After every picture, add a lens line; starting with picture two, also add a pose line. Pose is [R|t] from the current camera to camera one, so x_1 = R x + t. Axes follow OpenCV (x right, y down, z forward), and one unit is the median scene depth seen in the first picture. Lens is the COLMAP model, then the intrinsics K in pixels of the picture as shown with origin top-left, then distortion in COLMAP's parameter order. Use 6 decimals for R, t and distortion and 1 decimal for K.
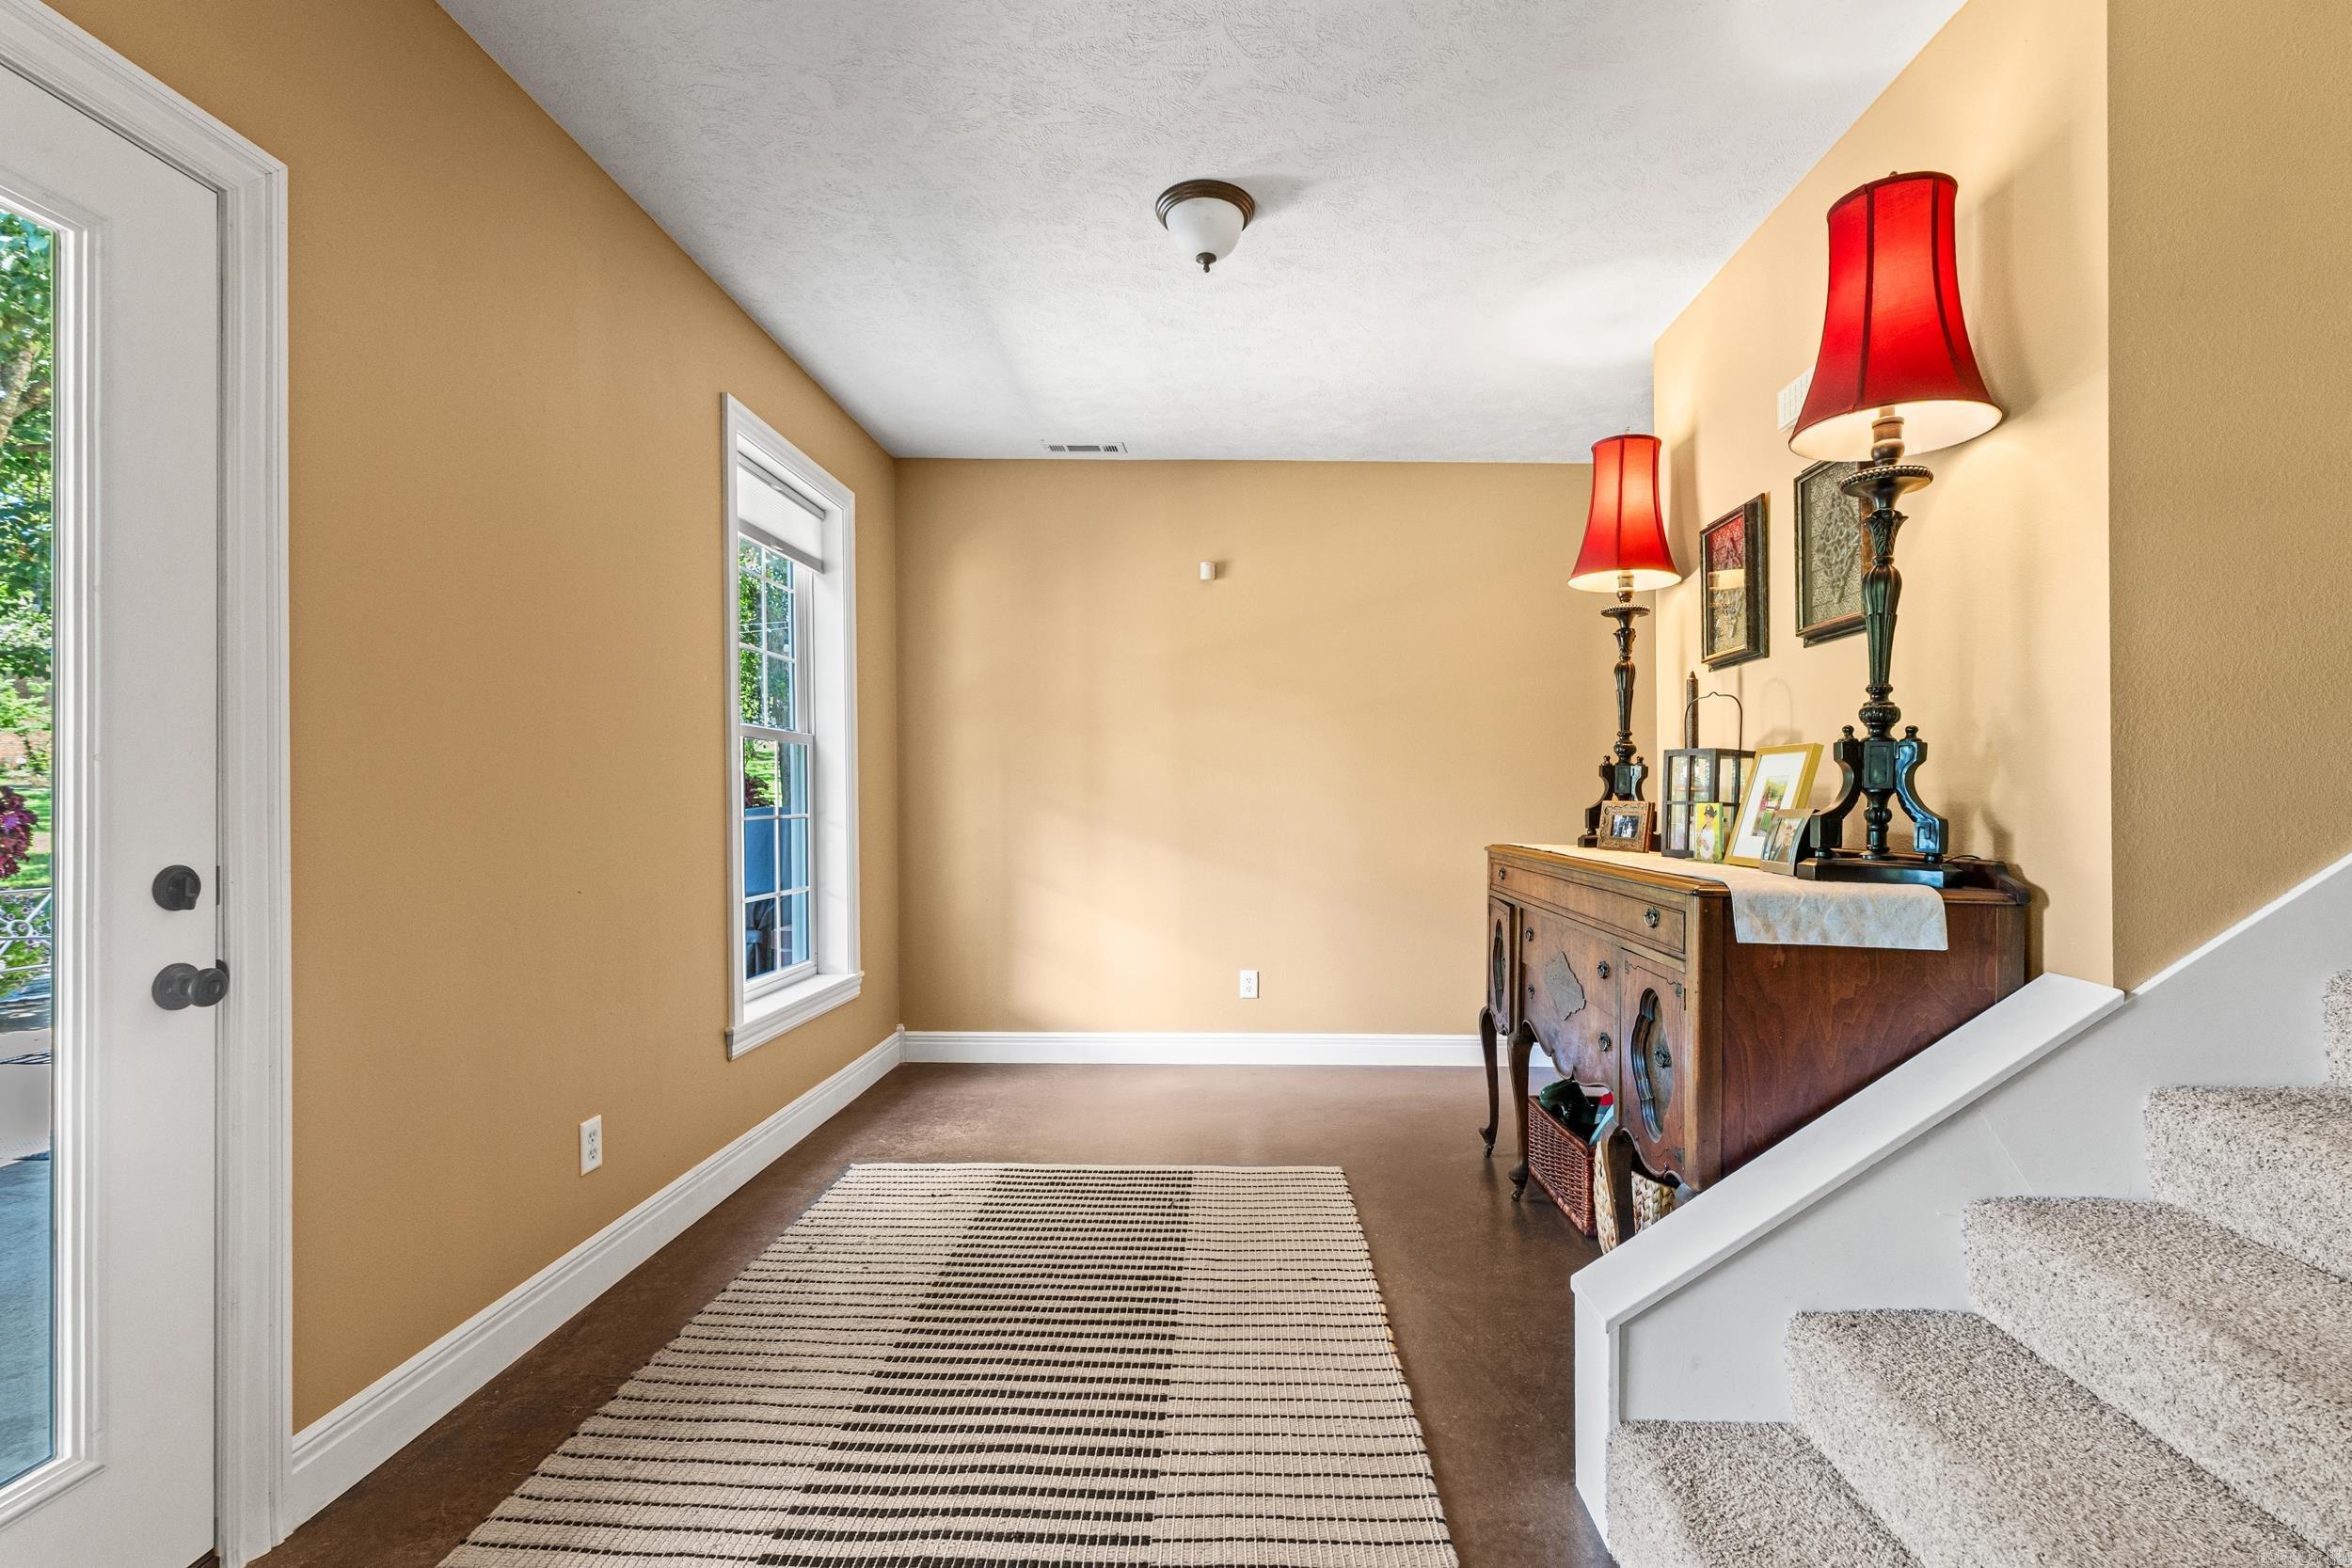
lens RADIAL K [[1003.3, 0, 1186.5], [0, 1003.3, 792.9], [0, 0, 1]] dist [0.009573, 0.000255]
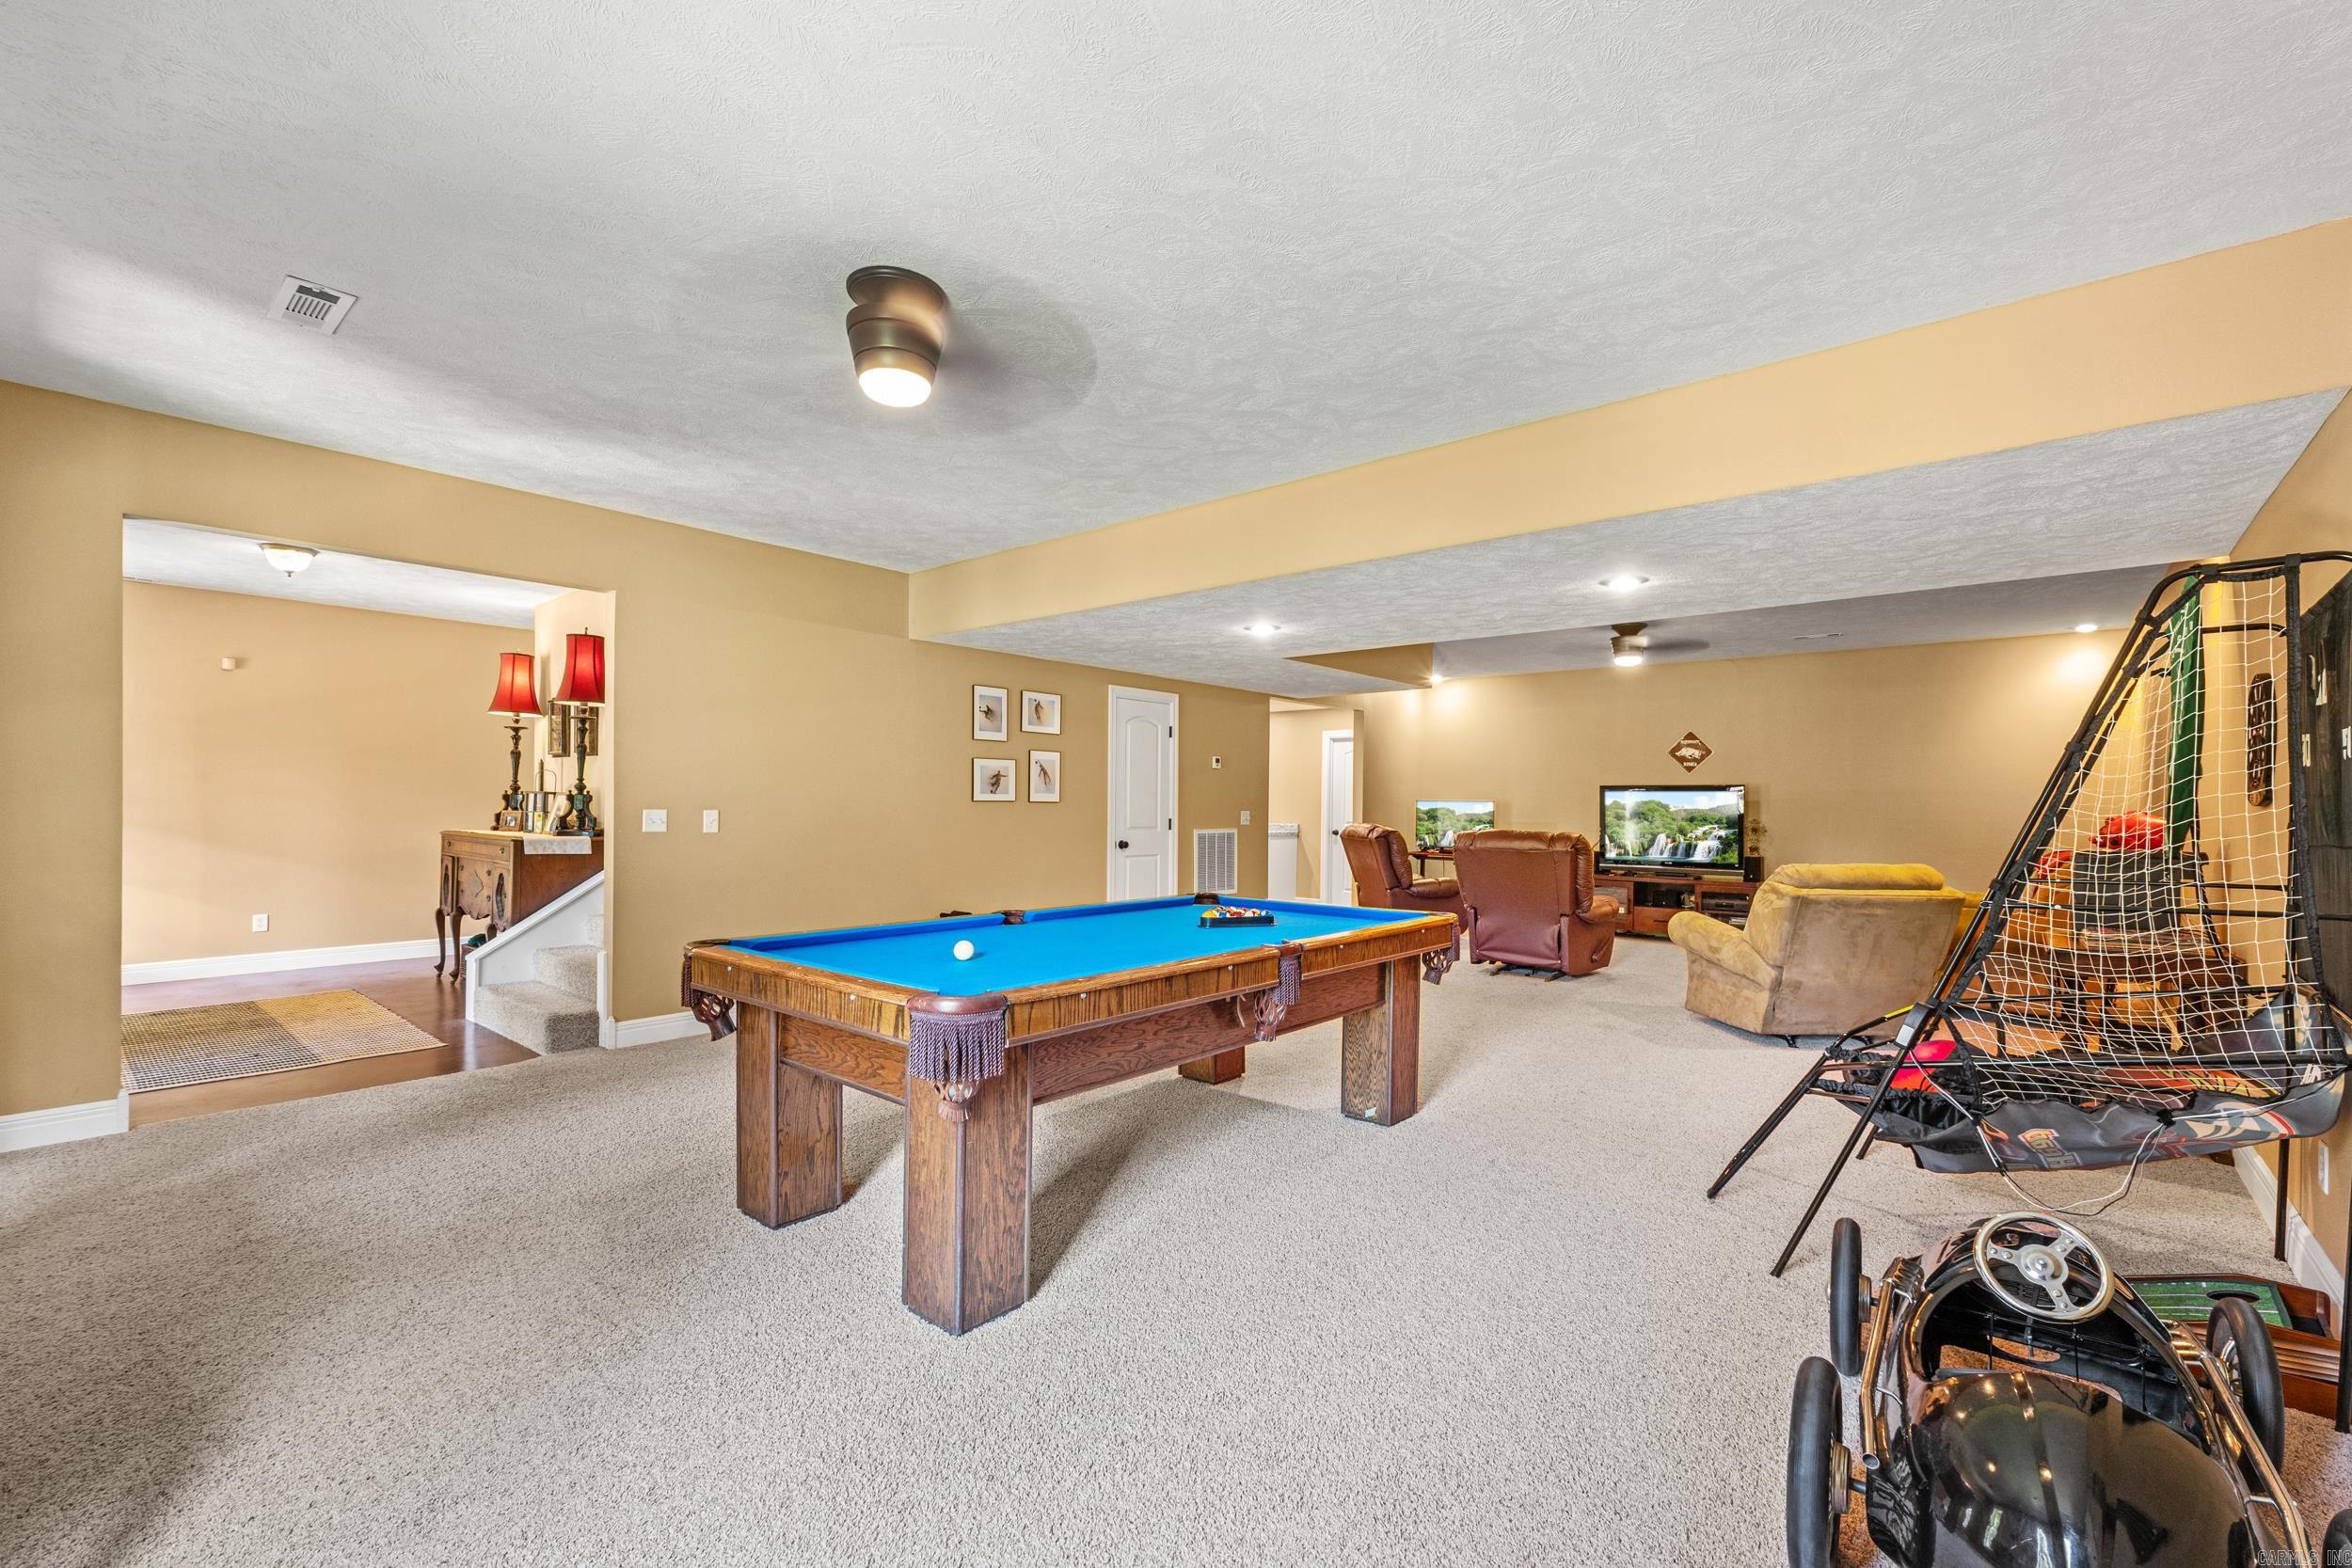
lens RADIAL K [[1003.3, 0, 1212.1], [0, 1003.3, 783.9], [0, 0, 1]] dist [0.009573, 0.000255]
pose [[0.596443, 0.014915, 0.802517, -0.474905], [-0.011602, 0.999883, -0.009961, -0.049116], [-0.802571, -0.003369, 0.596547, -1.695314]]
